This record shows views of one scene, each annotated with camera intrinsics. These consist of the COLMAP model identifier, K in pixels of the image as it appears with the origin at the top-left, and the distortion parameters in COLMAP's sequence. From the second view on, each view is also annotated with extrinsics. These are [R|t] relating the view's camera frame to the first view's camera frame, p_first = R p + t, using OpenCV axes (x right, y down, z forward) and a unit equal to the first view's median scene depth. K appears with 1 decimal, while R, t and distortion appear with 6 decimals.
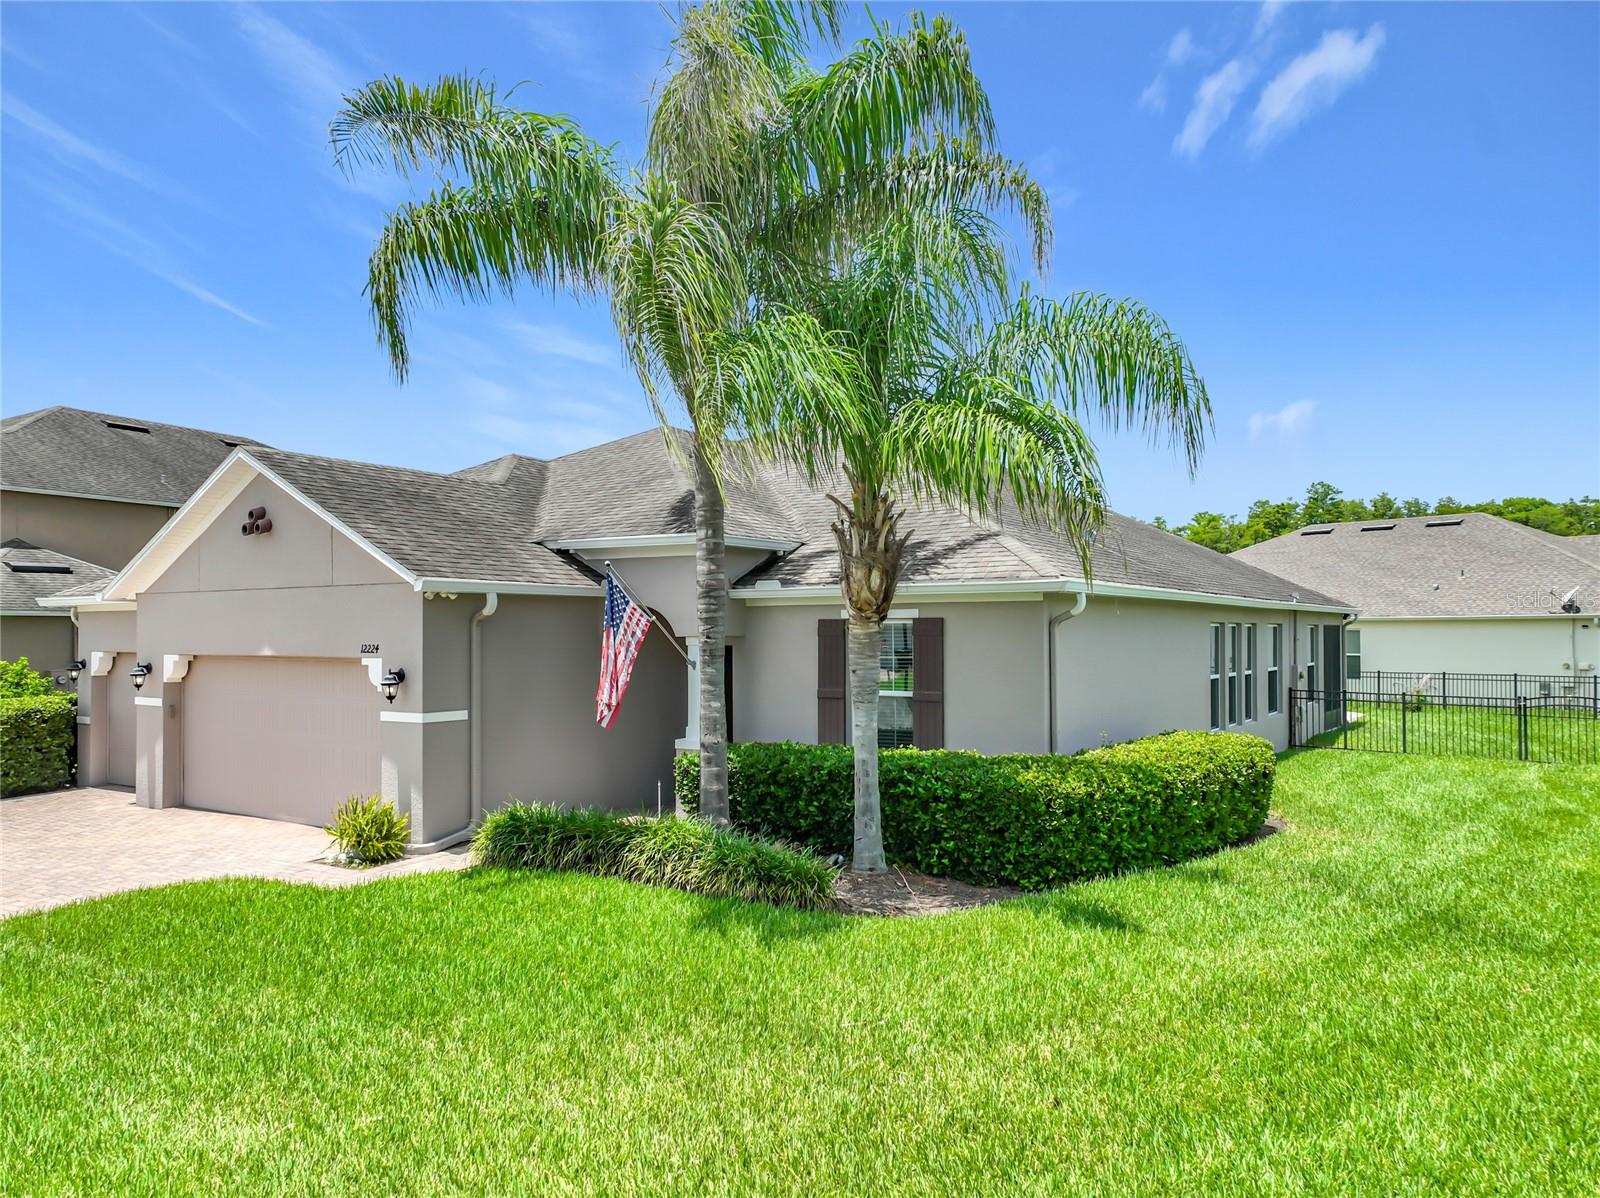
lens RADIAL K [[1142.2, 0, 804.2], [0, 1142.2, 623.0], [0, 0, 1]] dist [0.007748, 0.032658]
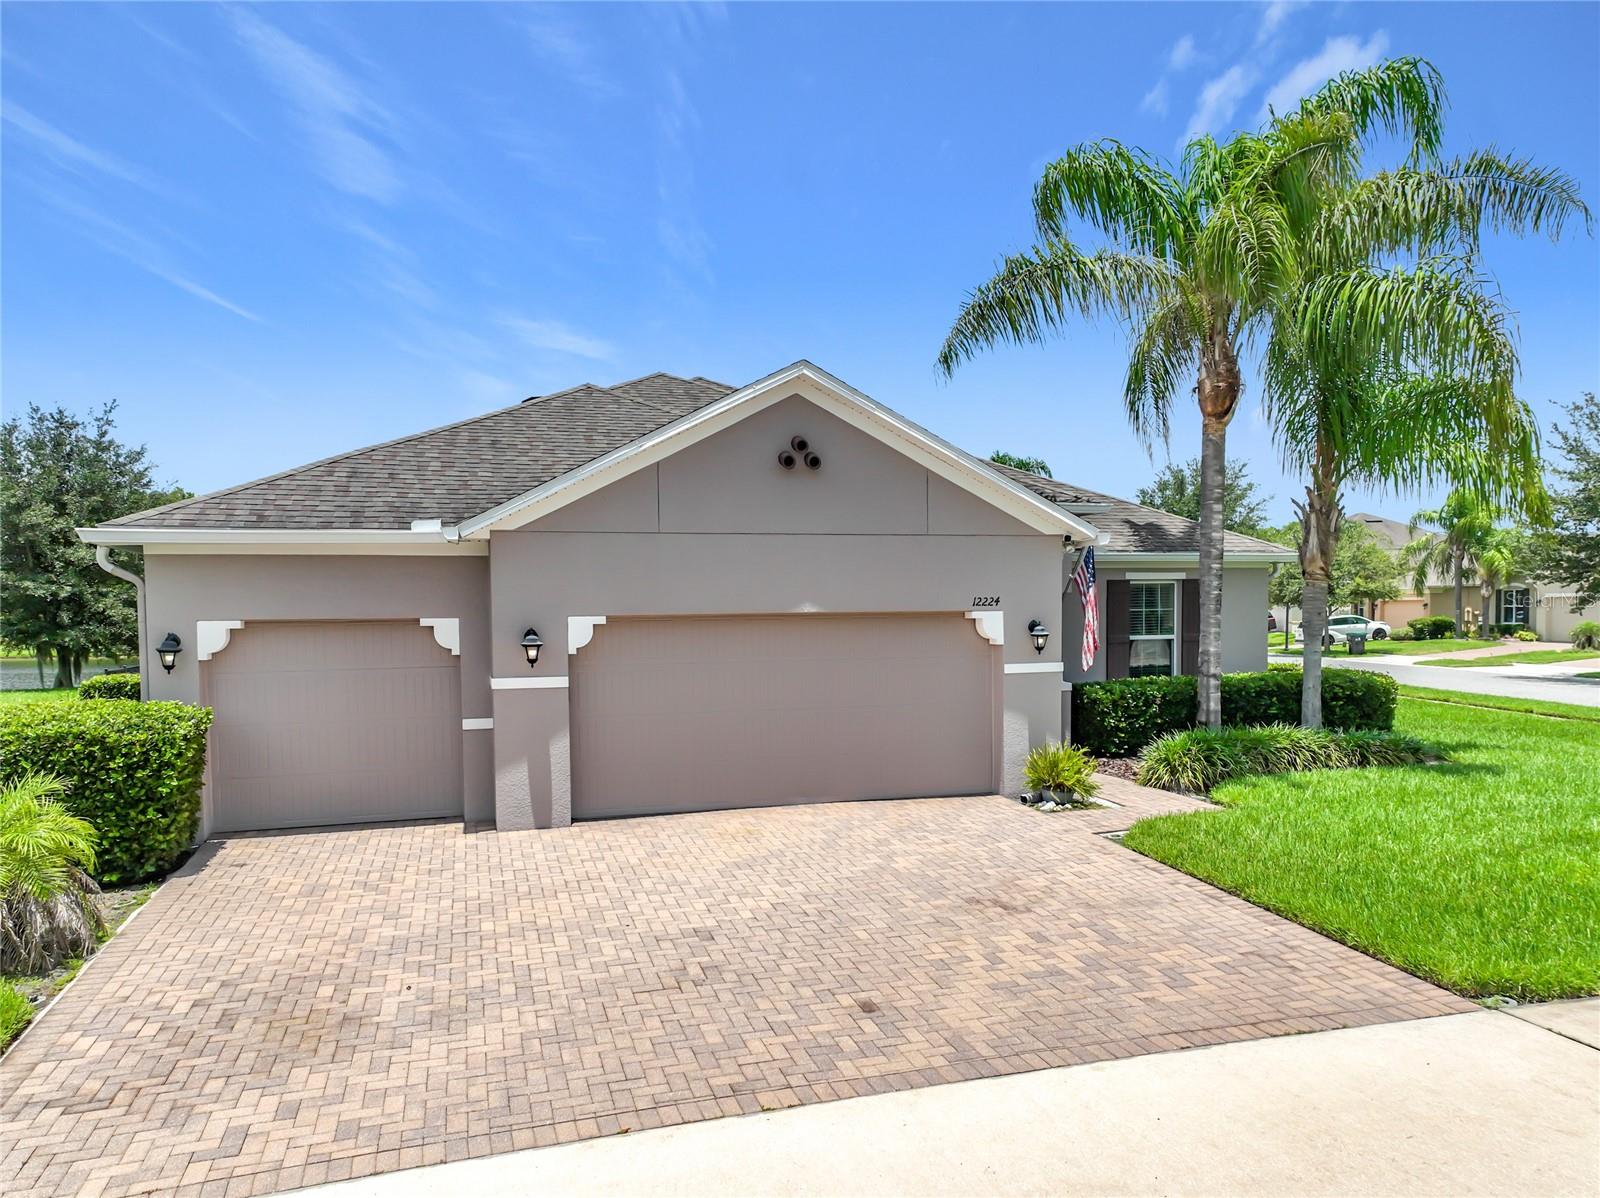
lens RADIAL K [[1169.1, 0, 803.4], [0, 1169.1, 650.9], [0, 0, 1]] dist [0.024240, 0.001082]
pose [[0.622053, -0.033234, 0.782270, -1.162888], [0.004775, 0.999241, 0.038655, 0.023416], [-0.782961, -0.020310, 0.621740, 0.462017]]
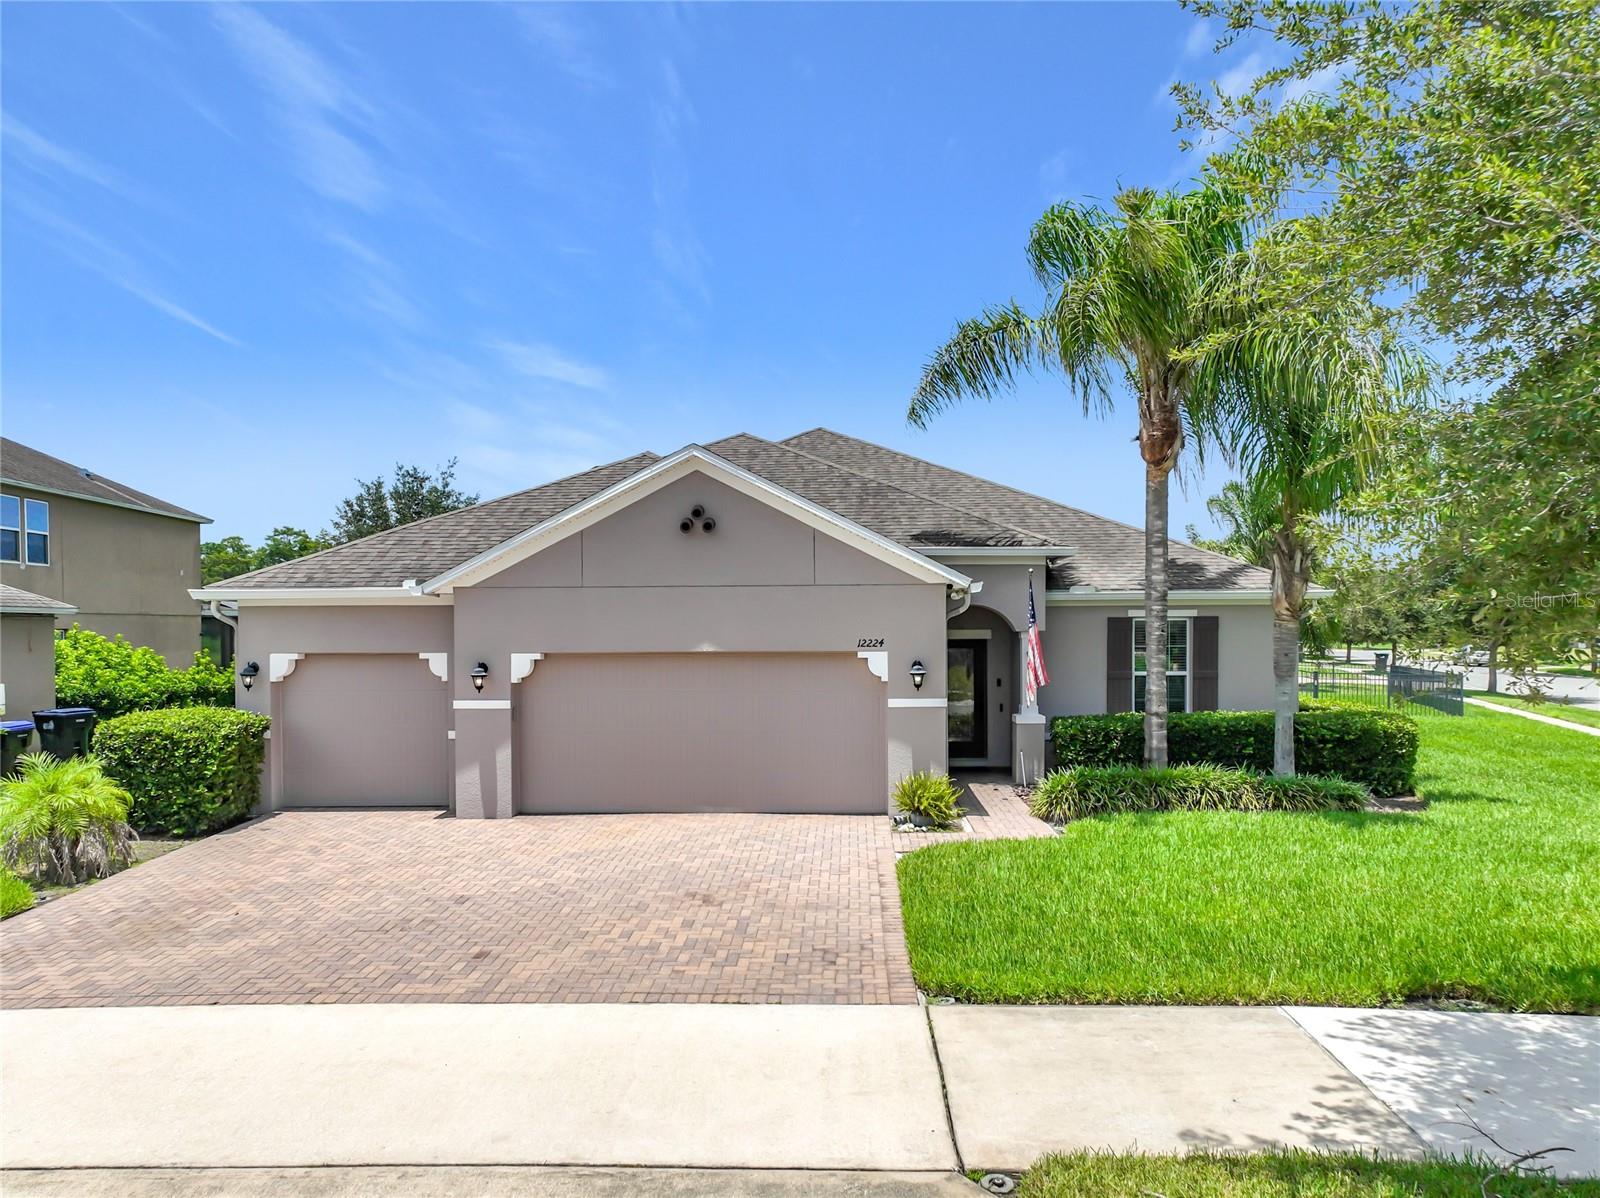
lens RADIAL K [[1178.9, 0, 795.2], [0, 1178.9, 631.1], [0, 0, 1]] dist [0.007030, 0.012917]
pose [[0.846177, -0.005742, 0.532871, -0.968295], [0.000041, 0.999943, 0.010709, -0.001072], [-0.532902, -0.009040, 0.846128, 0.069579]]
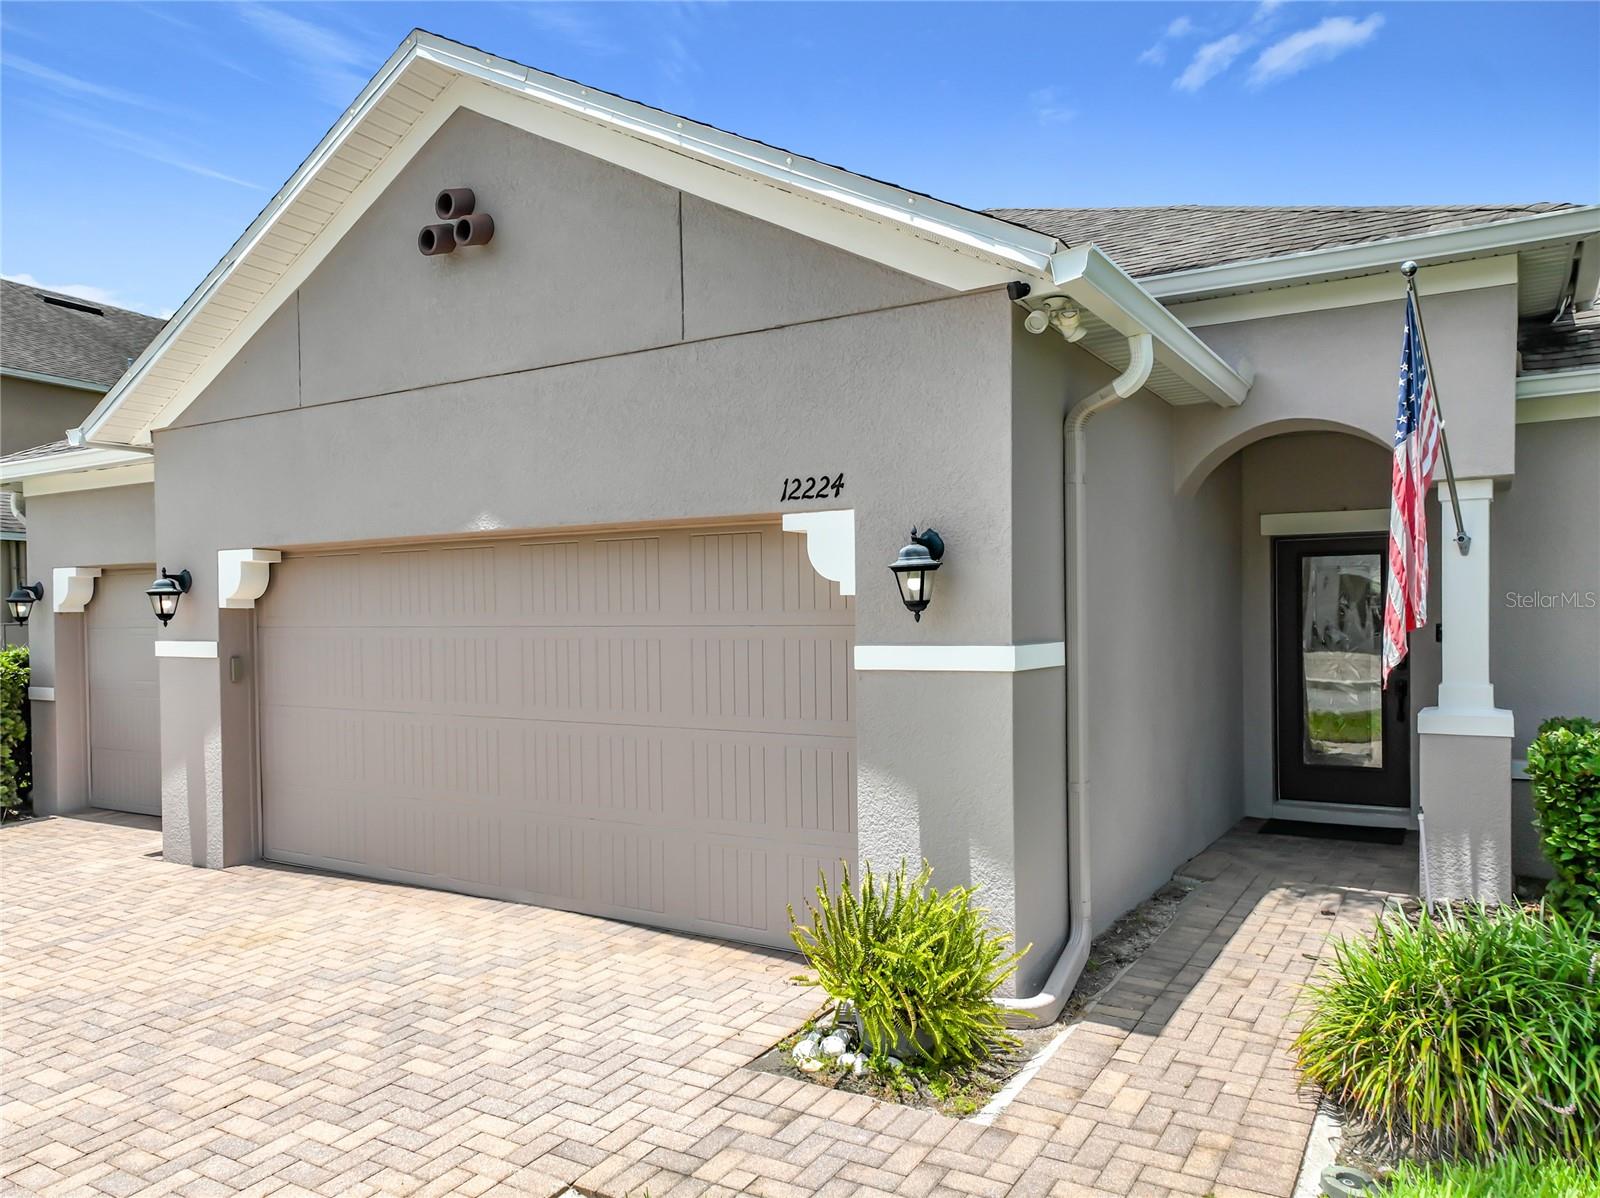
lens RADIAL K [[1131.0, 0, 799.8], [0, 1131.0, 635.5], [0, 0, 1]] dist [-0.003858, 0.044523]
pose [[0.998842, -0.010560, 0.046945, -0.372107], [0.009220, 0.999546, 0.028687, 0.057108], [-0.047227, -0.028221, 0.998485, 0.566304]]
